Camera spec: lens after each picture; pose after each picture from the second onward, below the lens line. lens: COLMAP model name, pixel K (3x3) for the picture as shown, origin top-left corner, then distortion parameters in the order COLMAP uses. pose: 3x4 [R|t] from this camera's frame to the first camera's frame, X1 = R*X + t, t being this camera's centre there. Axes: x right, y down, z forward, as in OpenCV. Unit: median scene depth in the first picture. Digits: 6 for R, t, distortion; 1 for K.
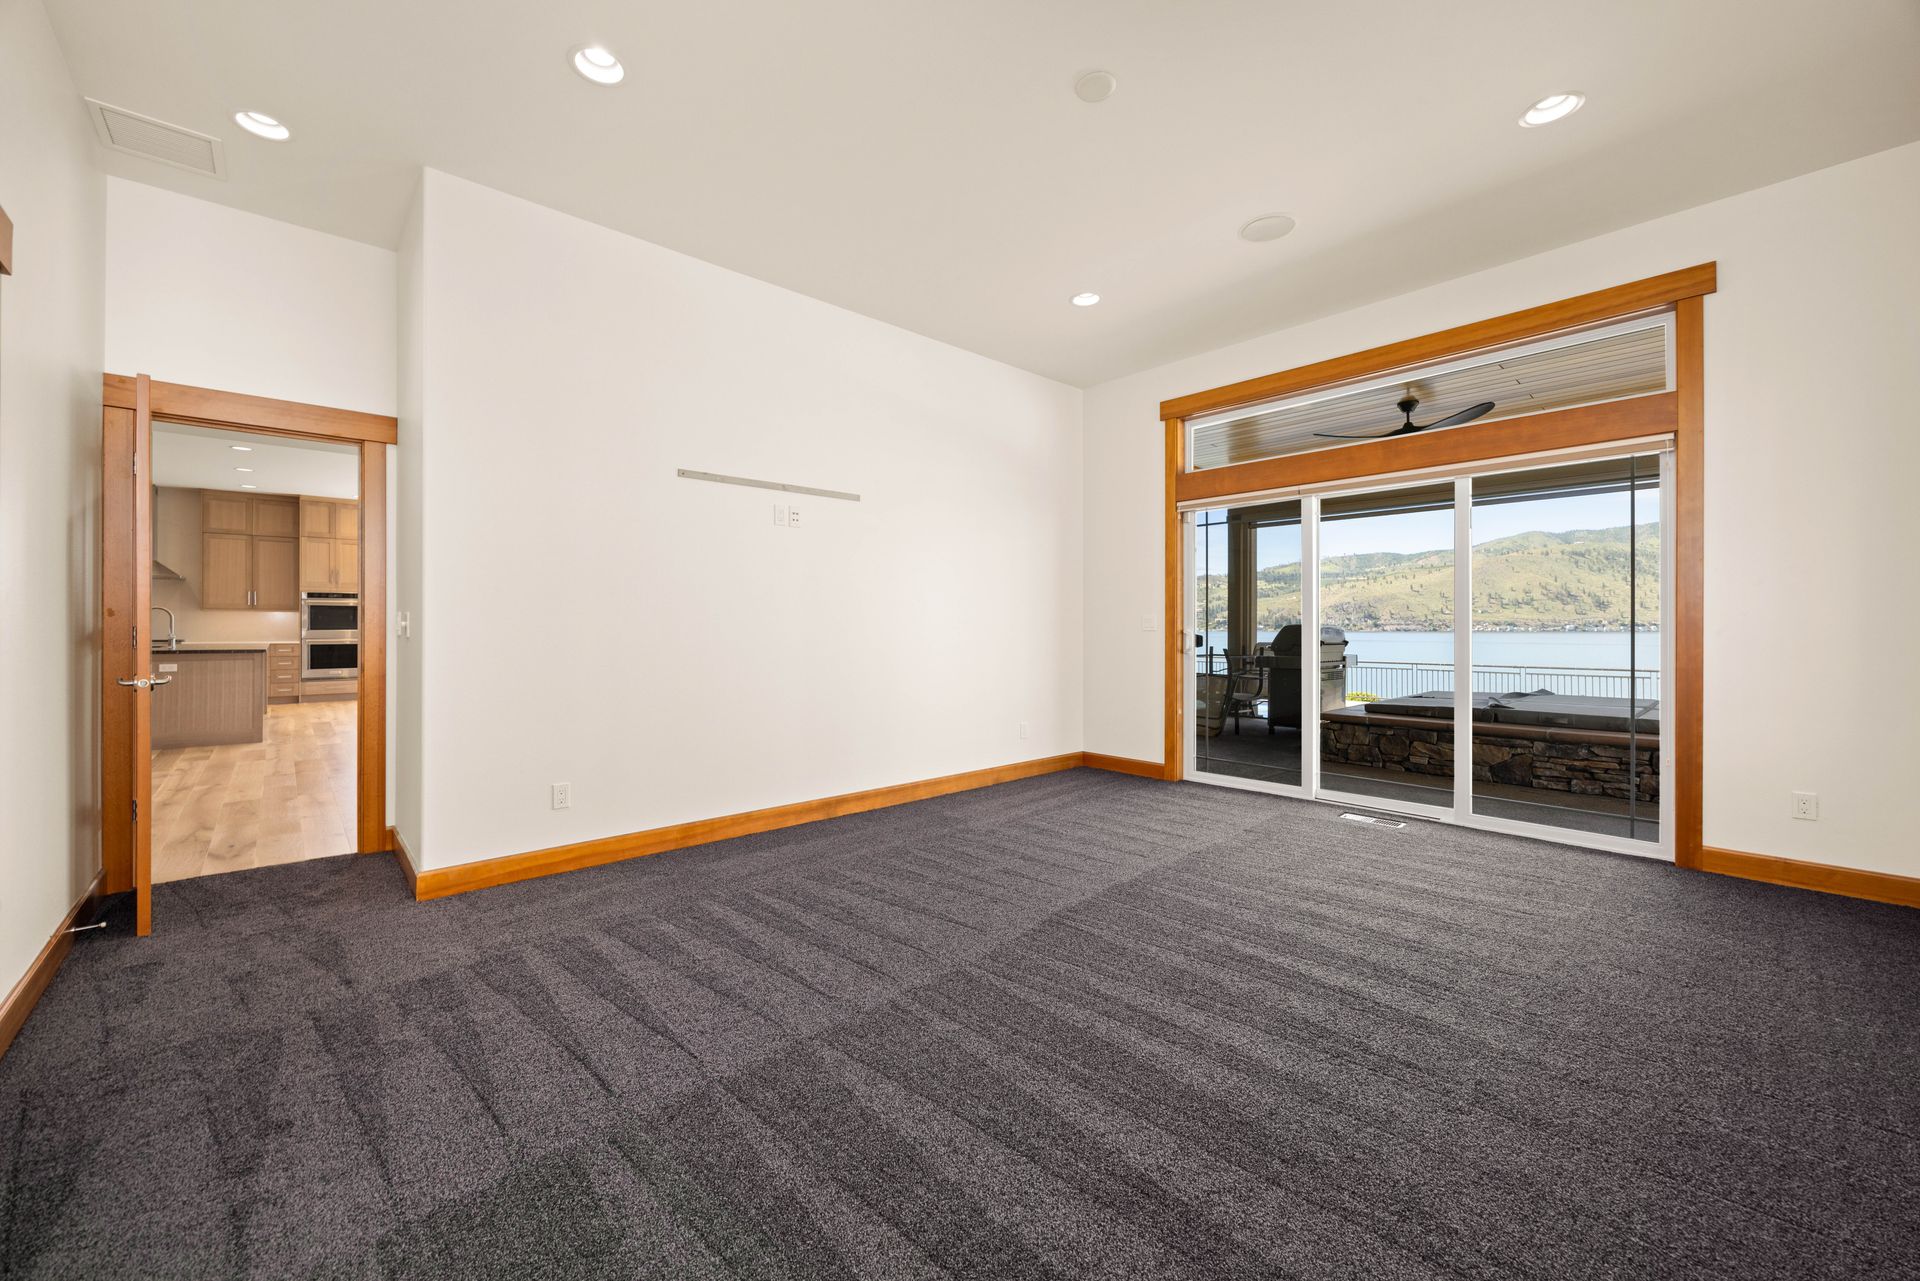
lens RADIAL K [[752.4, 0, 955.5], [0, 752.4, 624.4], [0, 0, 1]] dist [-0.001130, -0.000284]
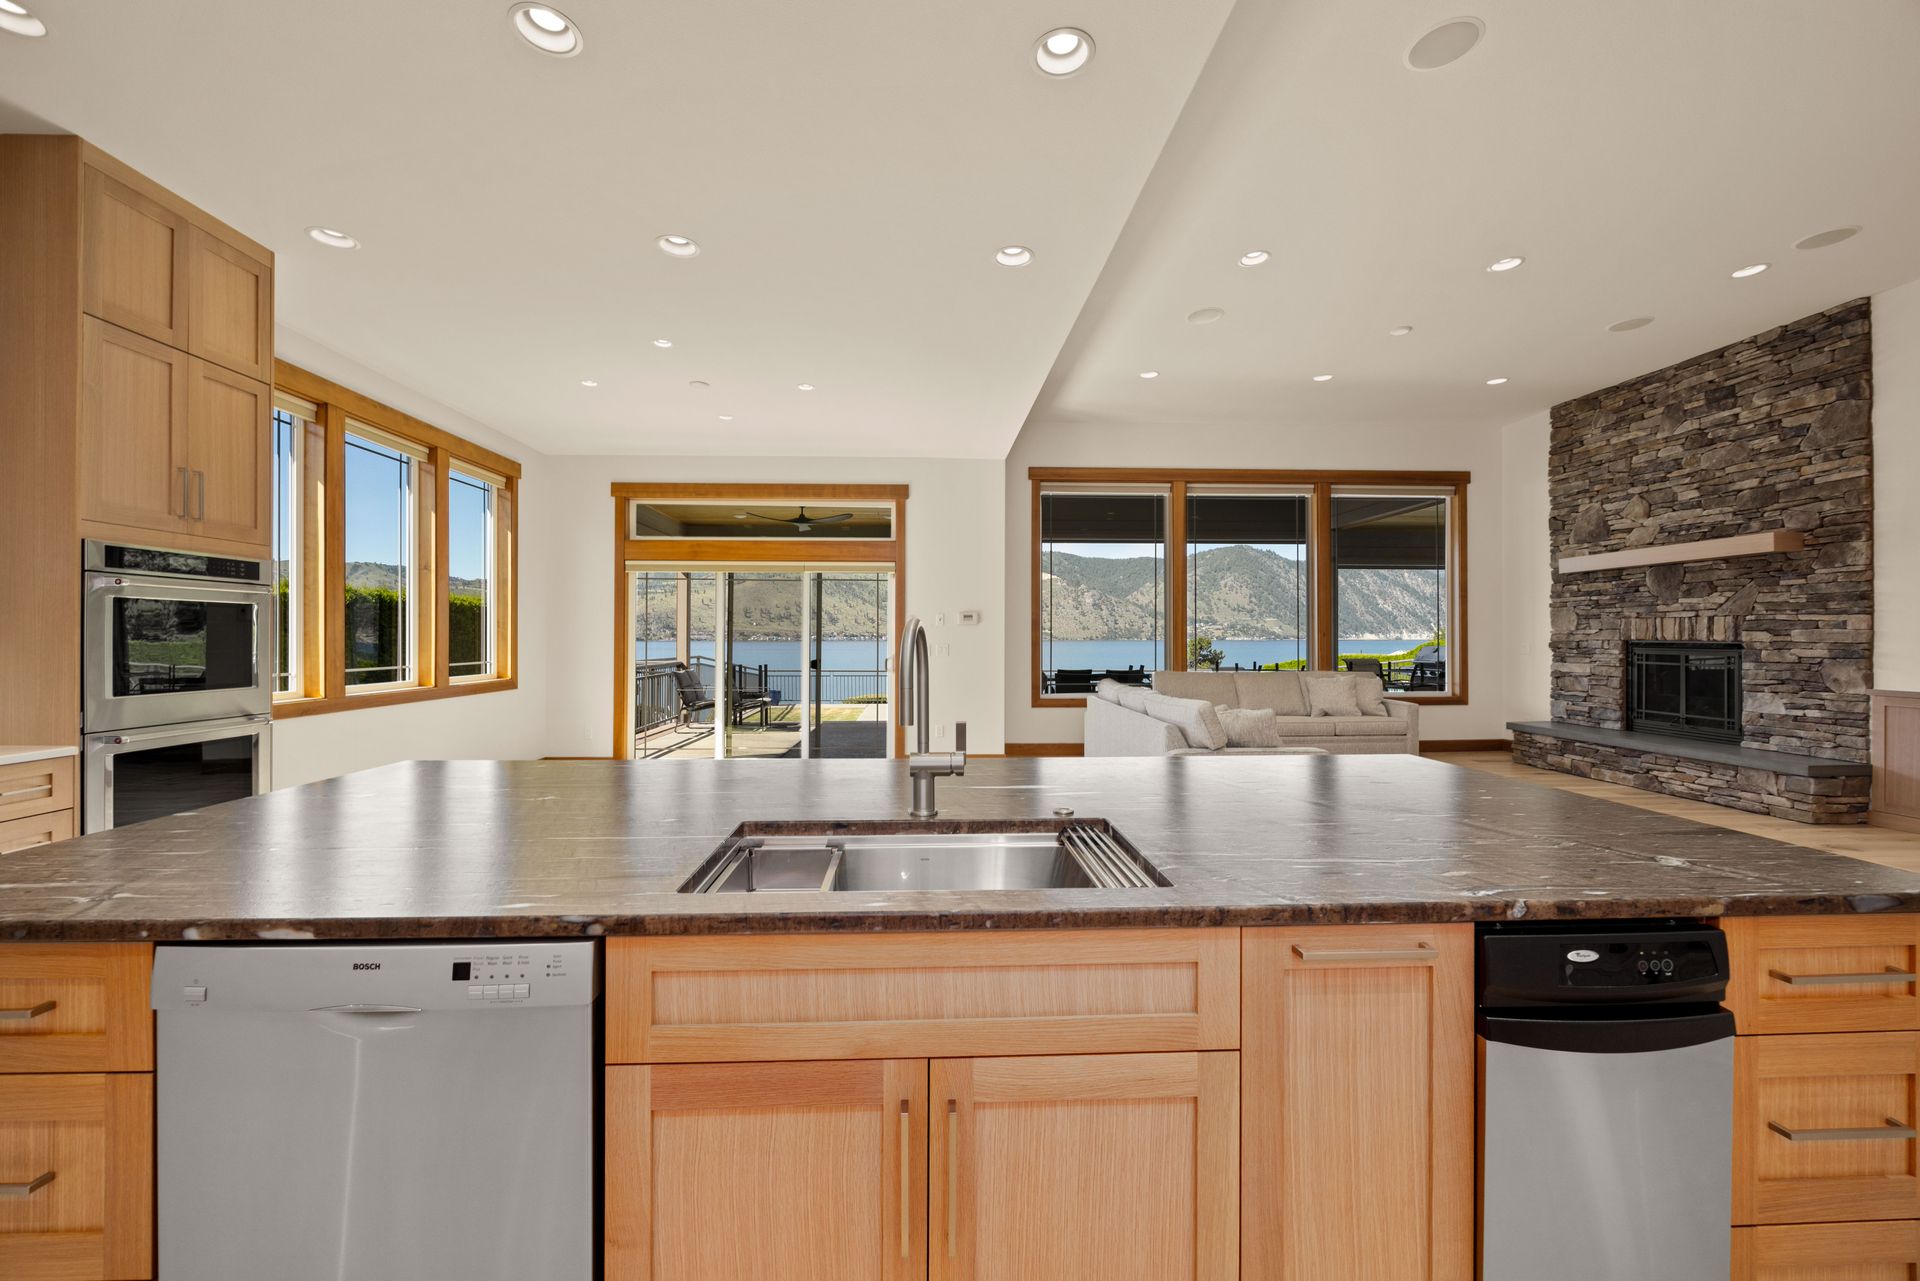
lens RADIAL K [[744.7, 0, 951.9], [0, 744.7, 636.2], [0, 0, 1]] dist [-0.003963, -0.000263]
pose [[0.640069, 0.000371, 0.768318, -0.866586], [-0.002108, 0.999997, 0.001273, -0.013729], [-0.768315, -0.002435, 0.640067, 0.627013]]
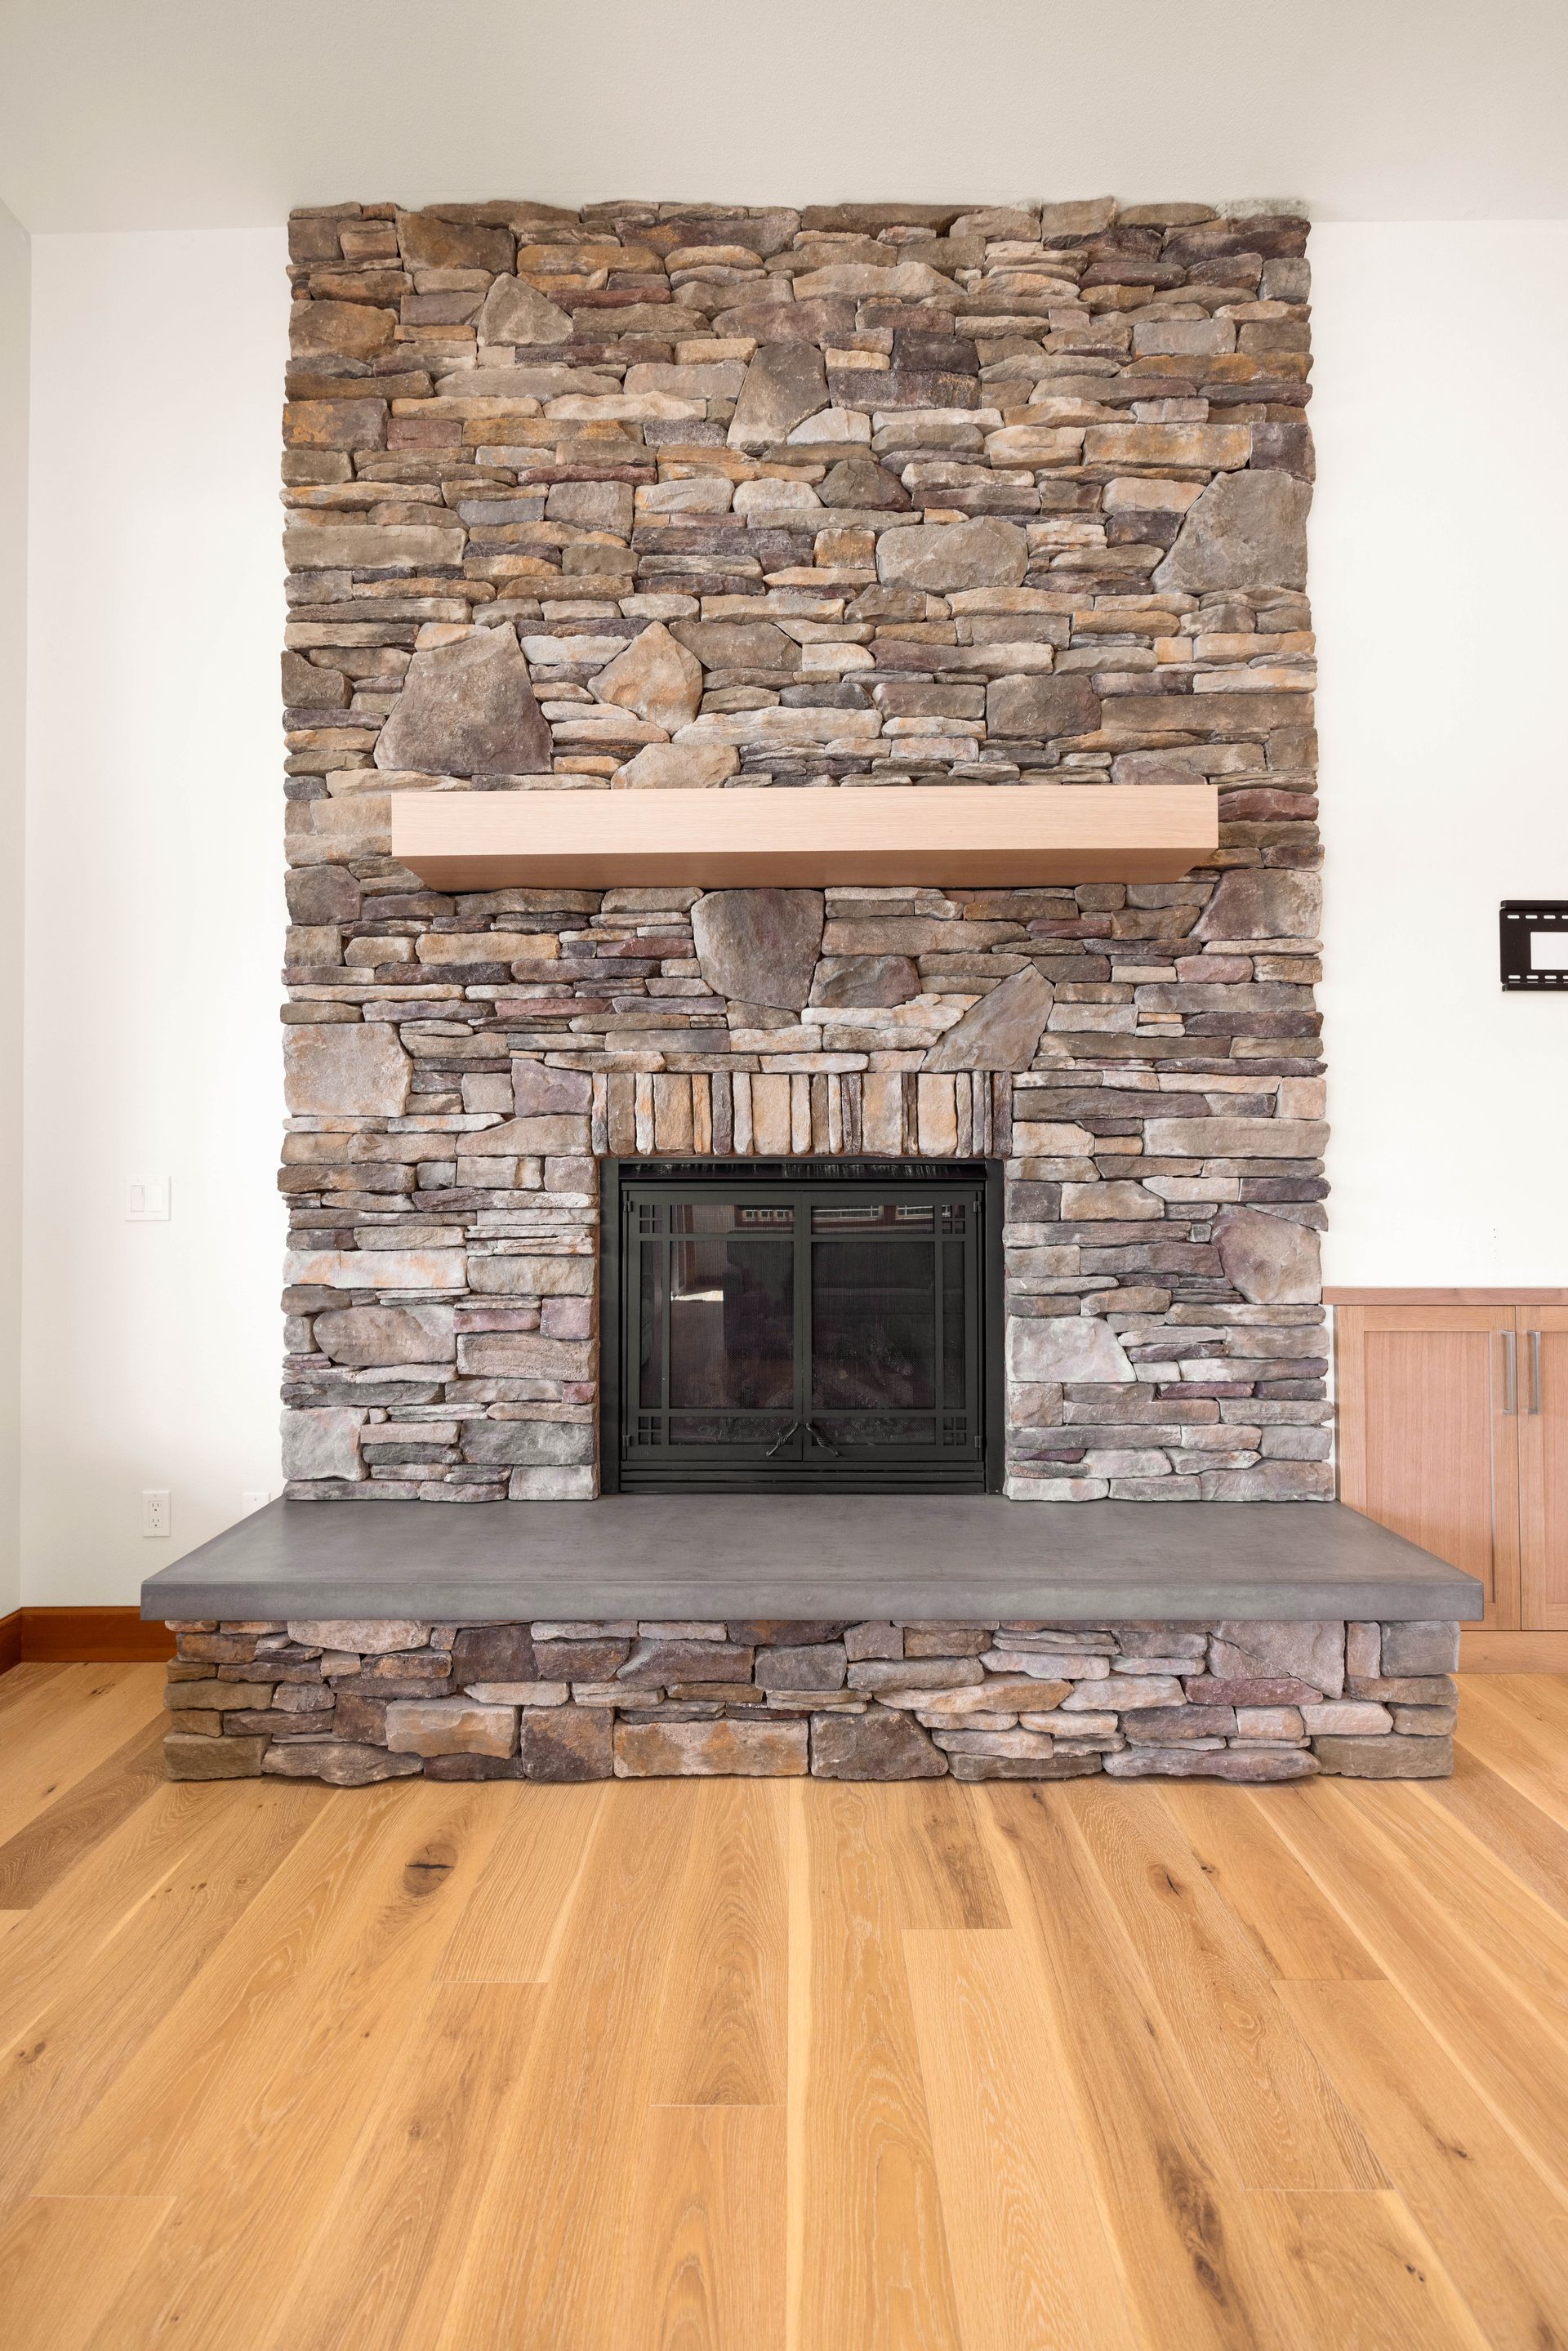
lens RADIAL K [[921.3, 0, 763.5], [0, 921.3, 1176.5], [0, 0, 1]] dist [-0.001130, -0.000284]
pose [[-0.730051, 0.017201, 0.683176, -0.190348], [0.001628, 0.999724, -0.023431, -0.001200], [-0.683391, -0.015993, -0.729878, 0.718191]]
